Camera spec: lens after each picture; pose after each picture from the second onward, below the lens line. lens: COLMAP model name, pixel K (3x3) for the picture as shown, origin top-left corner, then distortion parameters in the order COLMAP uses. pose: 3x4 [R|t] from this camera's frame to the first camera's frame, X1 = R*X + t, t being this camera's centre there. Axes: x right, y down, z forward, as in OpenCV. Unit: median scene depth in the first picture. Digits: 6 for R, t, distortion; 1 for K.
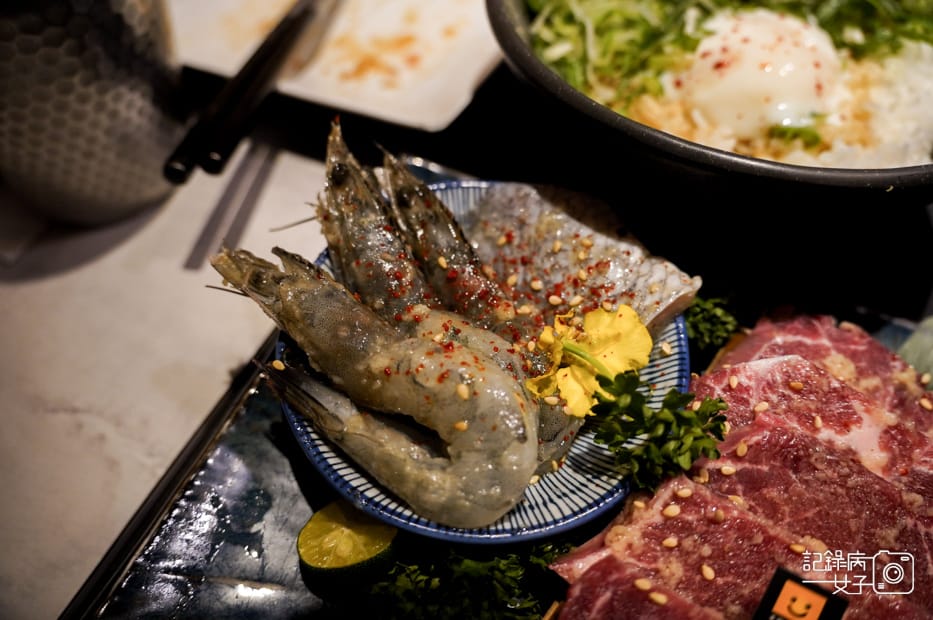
lens RADIAL K [[765.1, 0, 469.8], [0, 765.1, 313.3], [0, 0, 1]] dist [-0.175688, 0.074557]
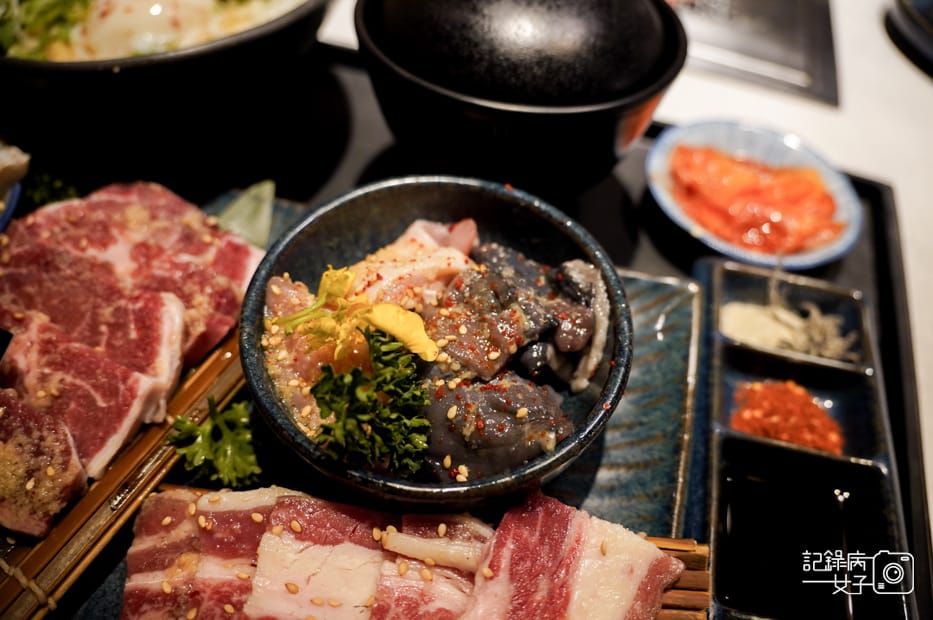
lens RADIAL K [[765.1, 0, 463.8], [0, 765.1, 311.9], [0, 0, 1]] dist [-0.175688, 0.074557]
pose [[0.985867, -0.054871, 0.158290, 0.951606], [0.063885, 0.996579, -0.052431, 0.392745], [-0.154872, 0.061803, 0.986000, -0.435551]]
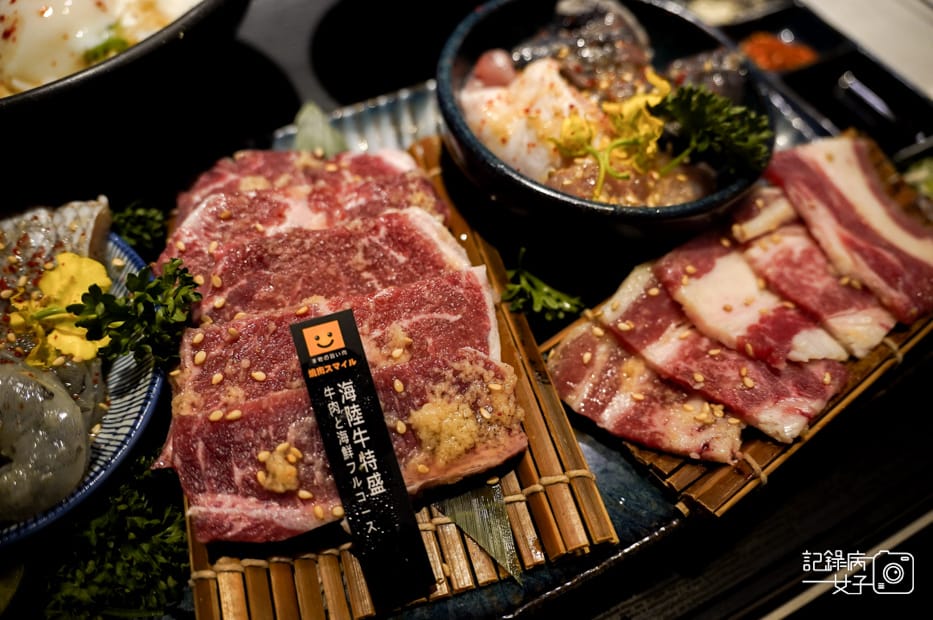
lens RADIAL K [[765.1, 0, 466.2], [0, 765.1, 306.4], [0, 0, 1]] dist [-0.175688, 0.074557]
pose [[0.617926, -0.618690, 0.485170, 0.013268], [0.603107, 0.768878, 0.212342, 0.190153], [-0.504410, 0.161397, 0.848246, -0.174943]]
